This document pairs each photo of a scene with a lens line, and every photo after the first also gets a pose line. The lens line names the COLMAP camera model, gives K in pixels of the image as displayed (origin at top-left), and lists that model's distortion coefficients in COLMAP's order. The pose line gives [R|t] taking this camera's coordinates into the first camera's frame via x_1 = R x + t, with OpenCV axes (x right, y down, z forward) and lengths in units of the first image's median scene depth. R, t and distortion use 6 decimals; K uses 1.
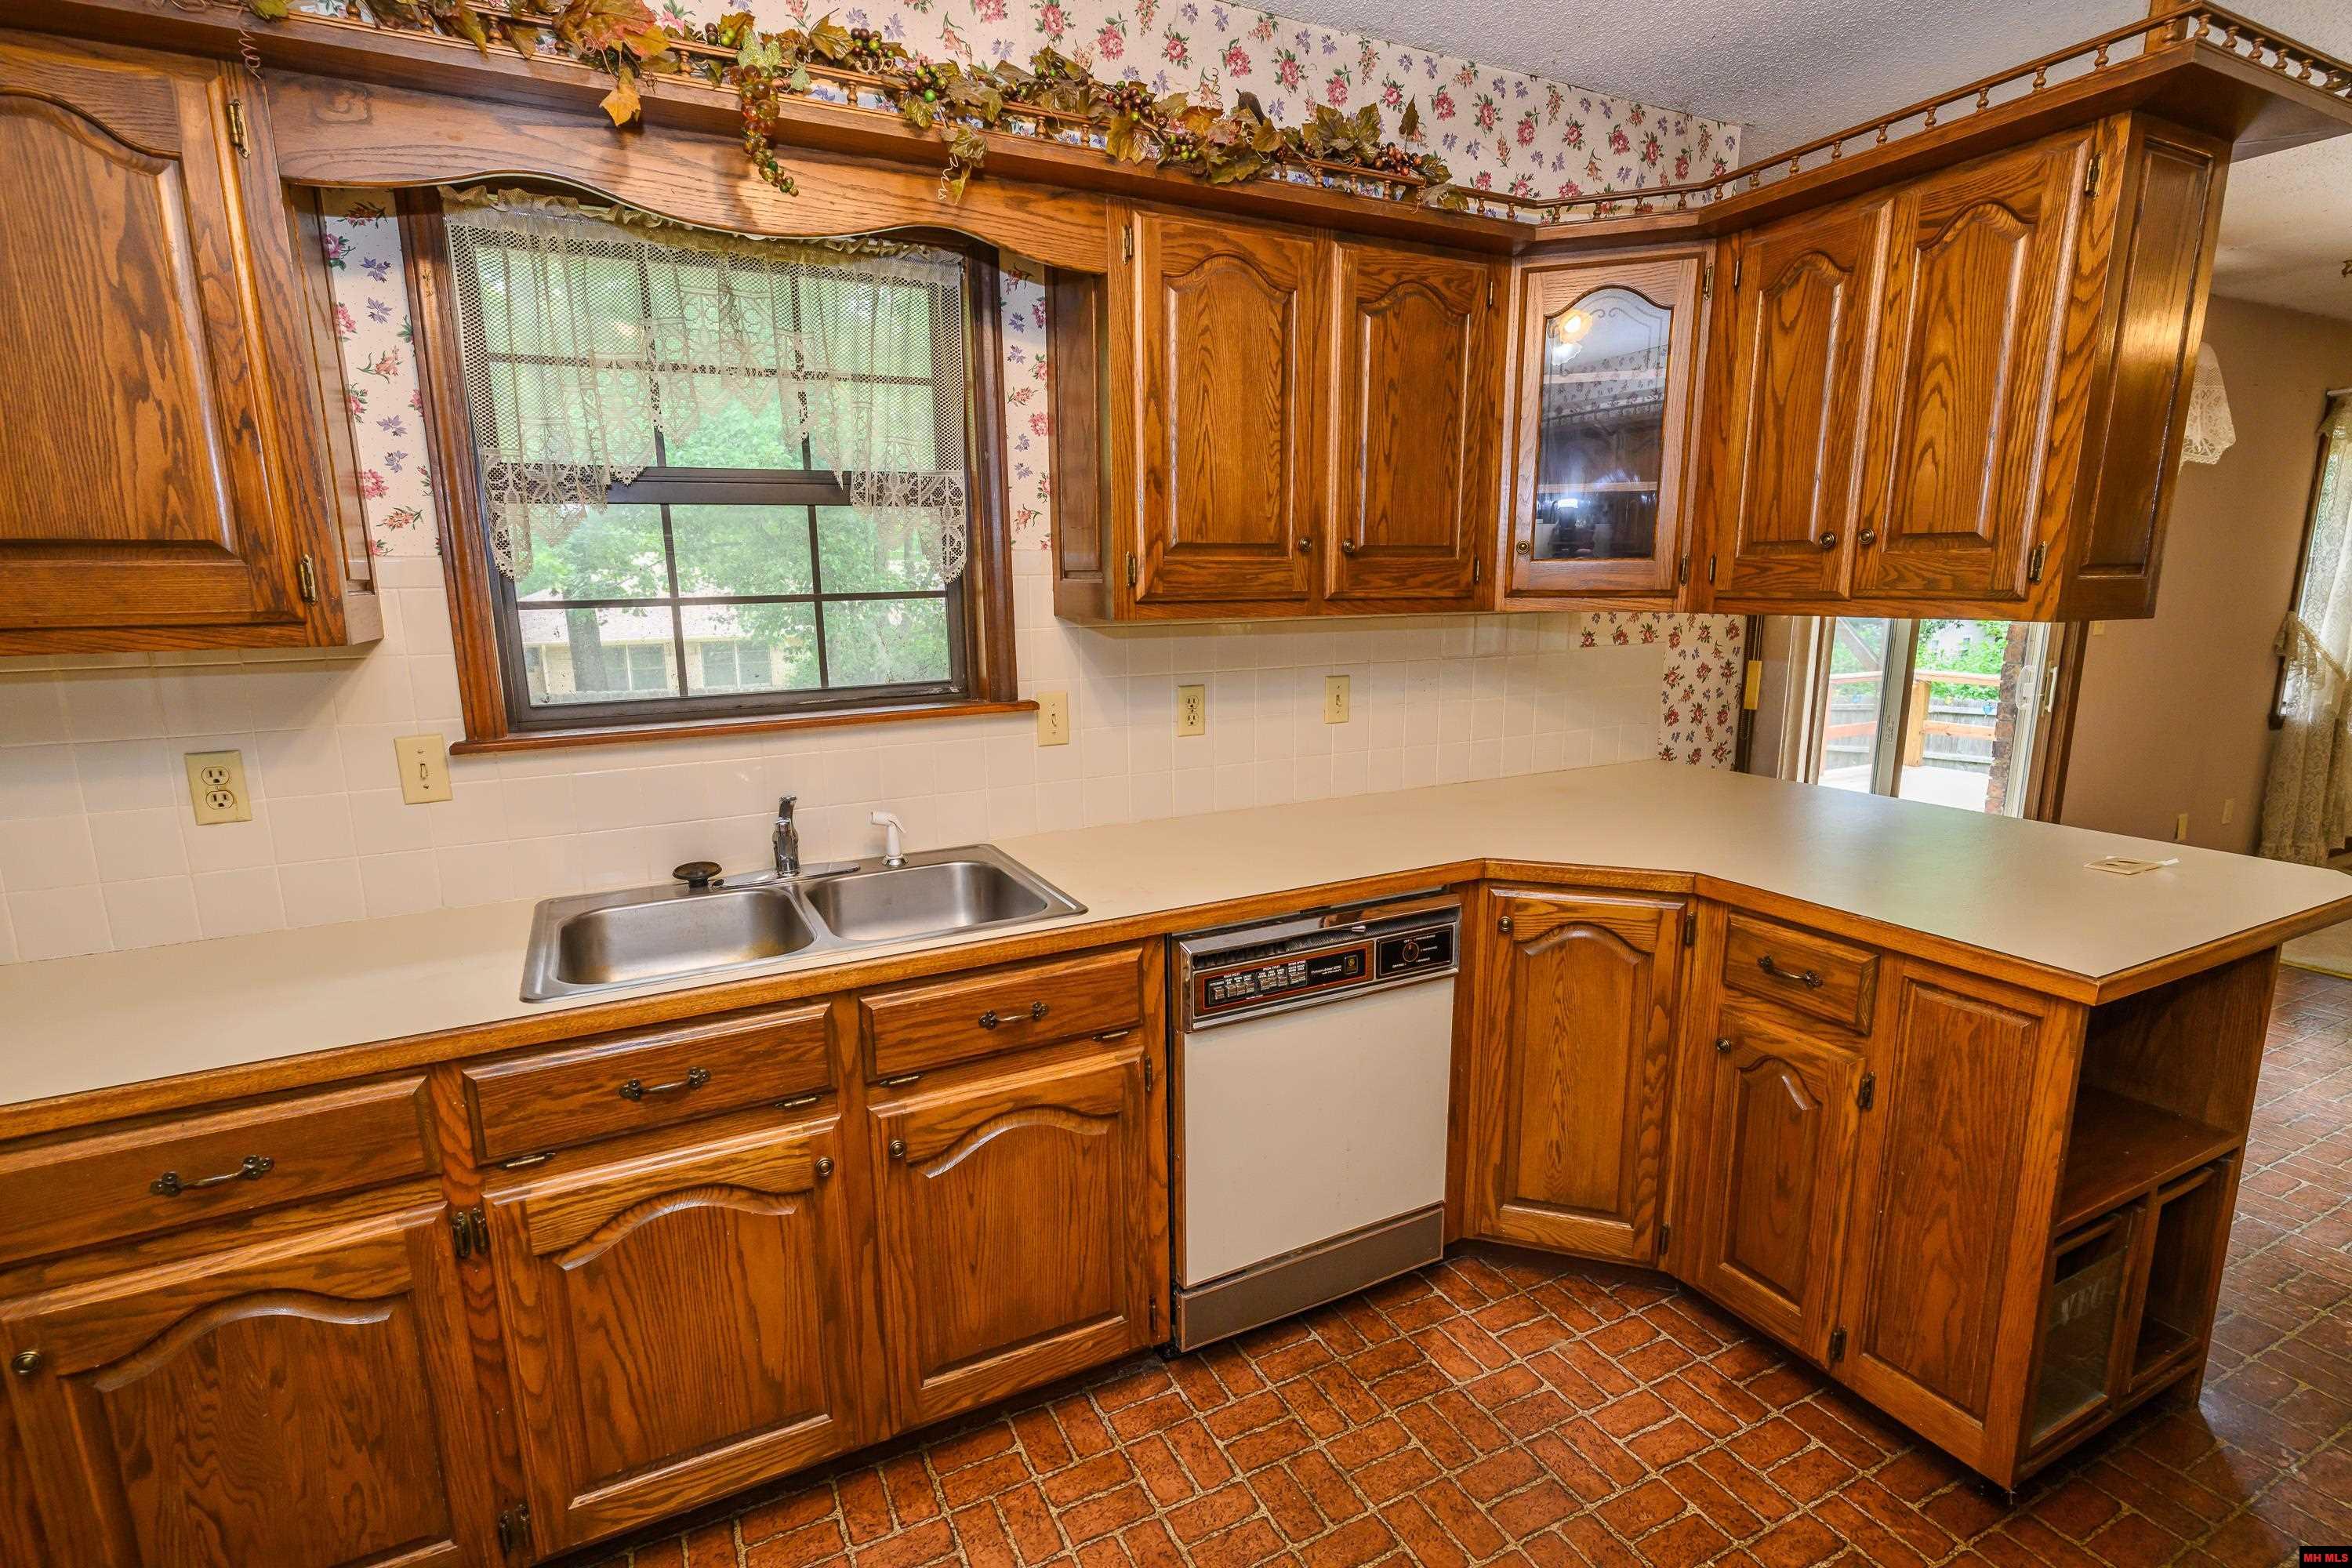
lens RADIAL K [[1106.8, 0, 1154.0], [0, 1106.8, 793.8], [0, 0, 1]] dist [0.000004, 0.001445]
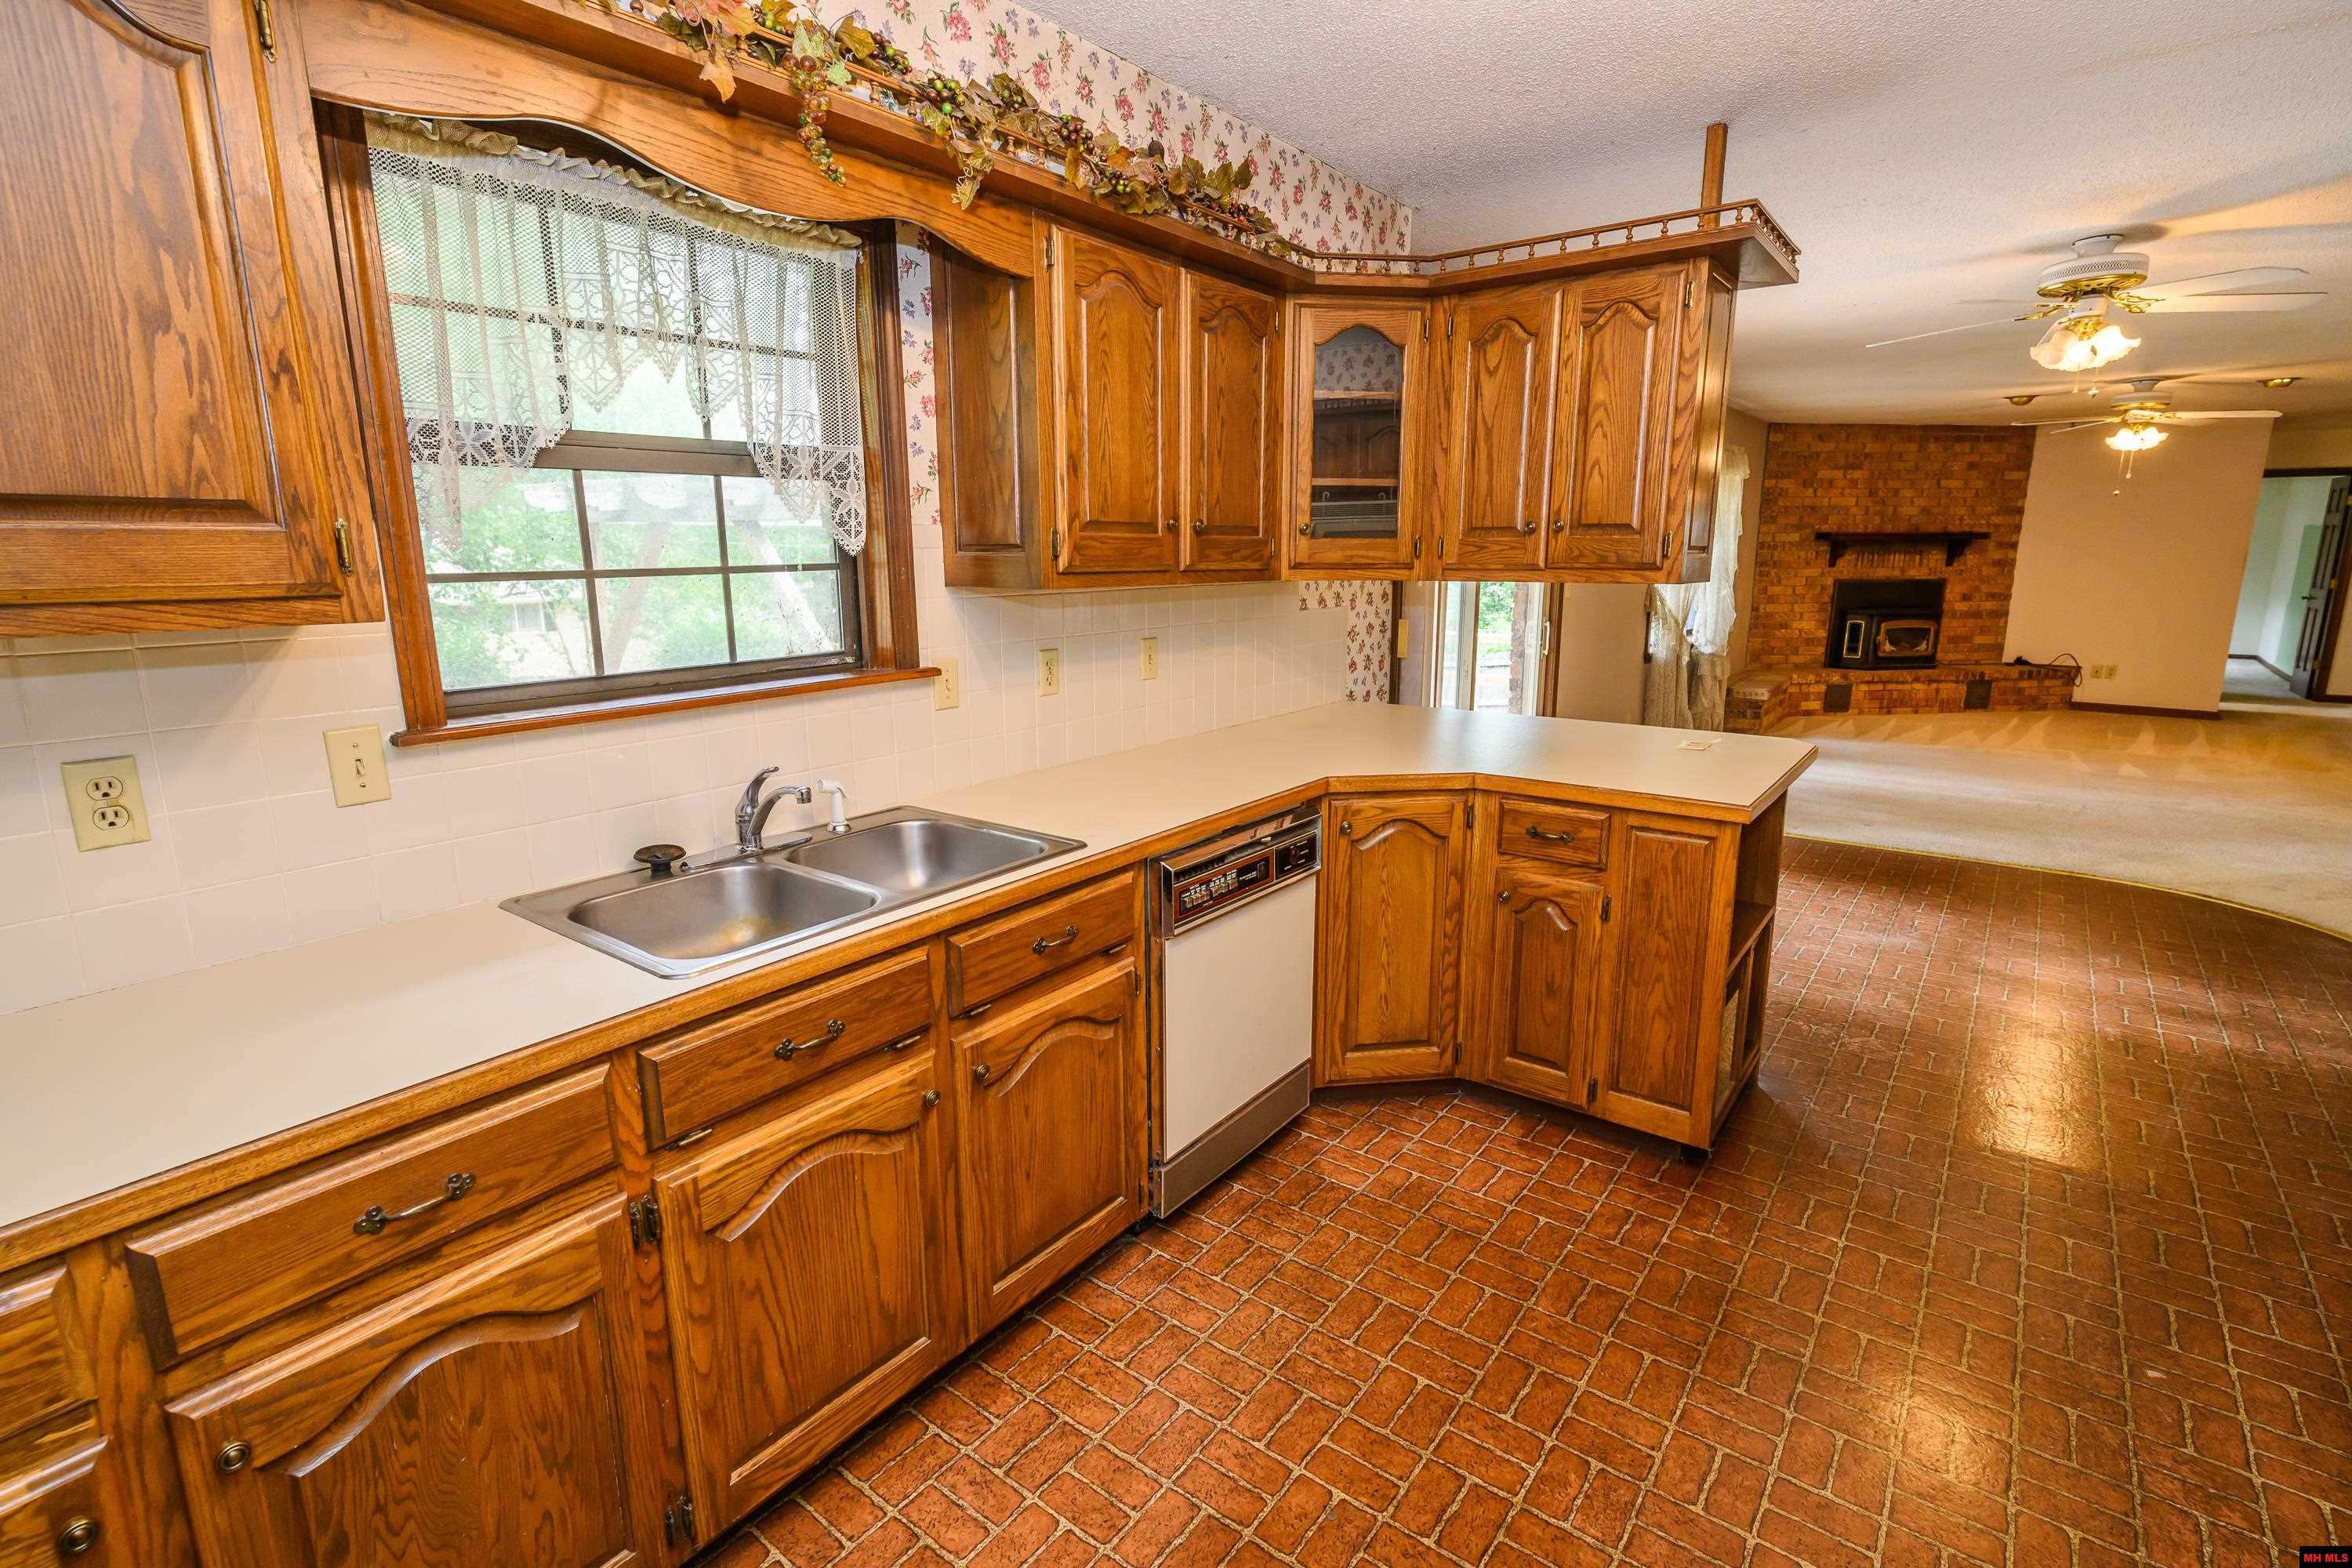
lens RADIAL K [[1107.2, 0, 1170.6], [0, 1107.2, 775.6], [0, 0, 1]] dist [-0.002781, 0.004530]
pose [[0.899515, -0.081018, 0.429311, -0.460086], [0.079104, 0.996616, 0.022335, 0.016752], [-0.429668, 0.013869, 0.902880, -0.063661]]
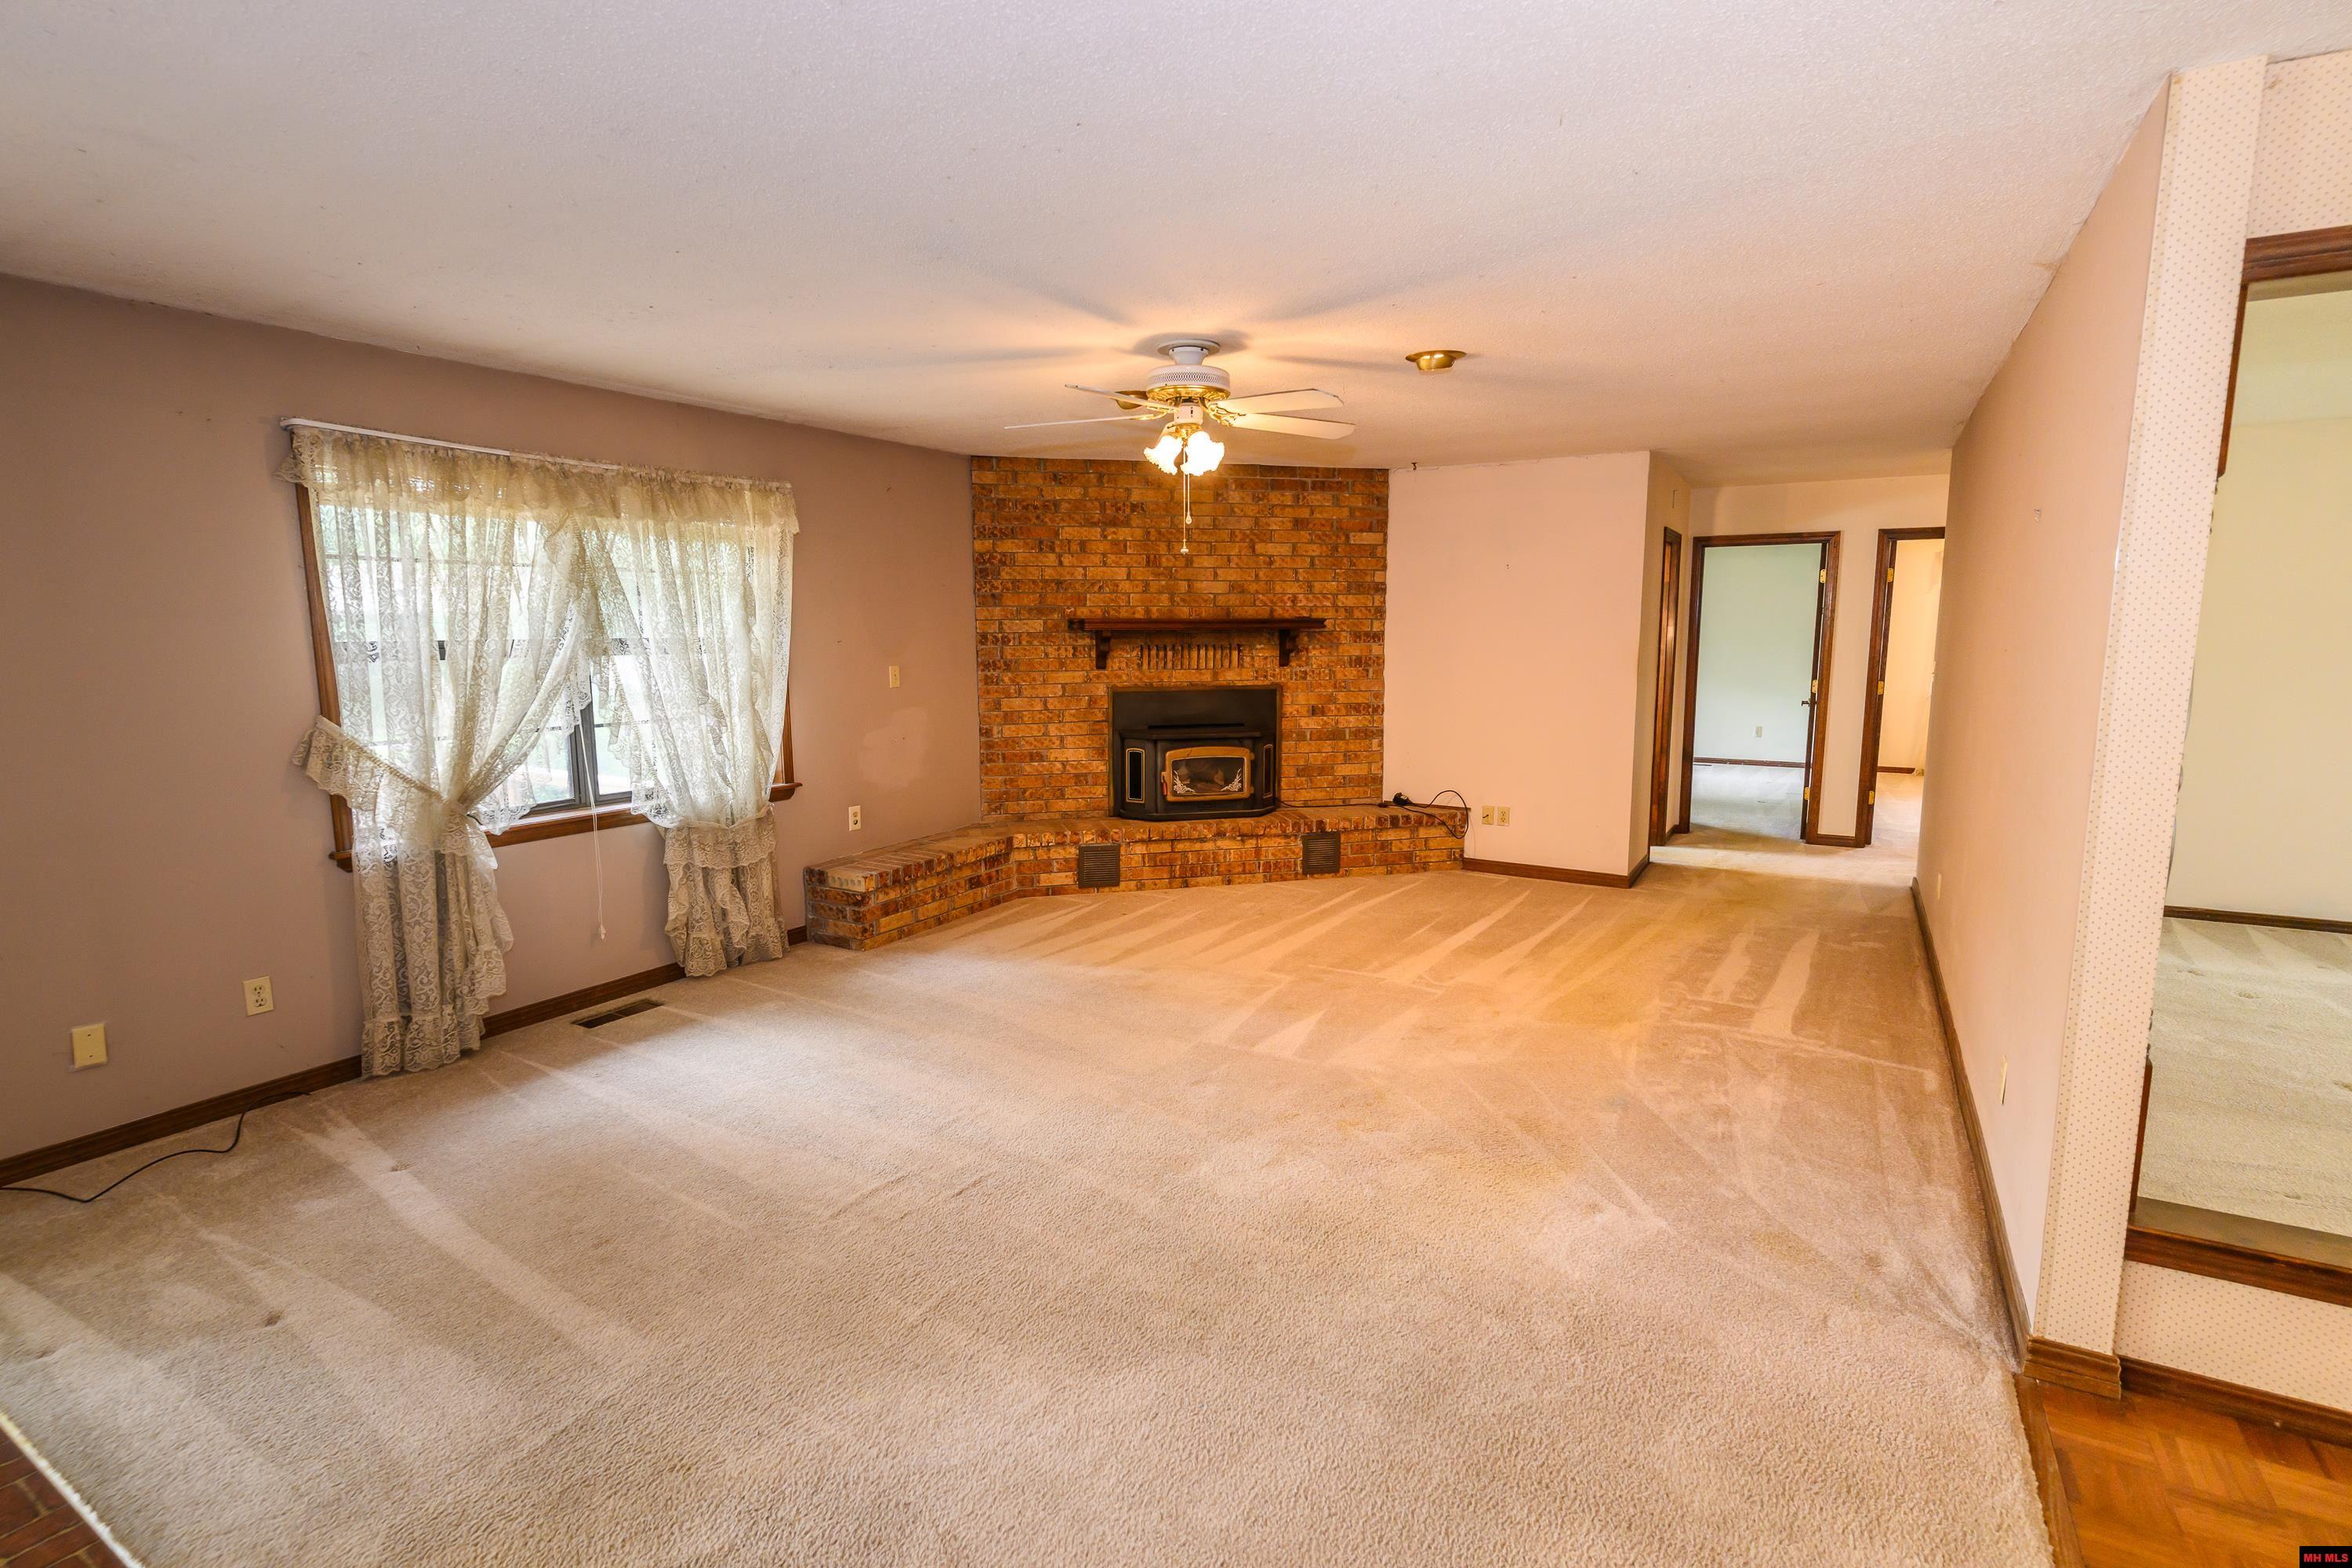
lens RADIAL K [[1121.8, 0, 1159.8], [0, 1121.8, 776.4], [0, 0, 1]] dist [0.001487, 0.000764]
pose [[0.844831, -0.063373, 0.531267, 2.921635], [0.100912, 0.994013, -0.041900, -0.093845], [-0.525431, 0.089010, 0.846168, 0.212209]]
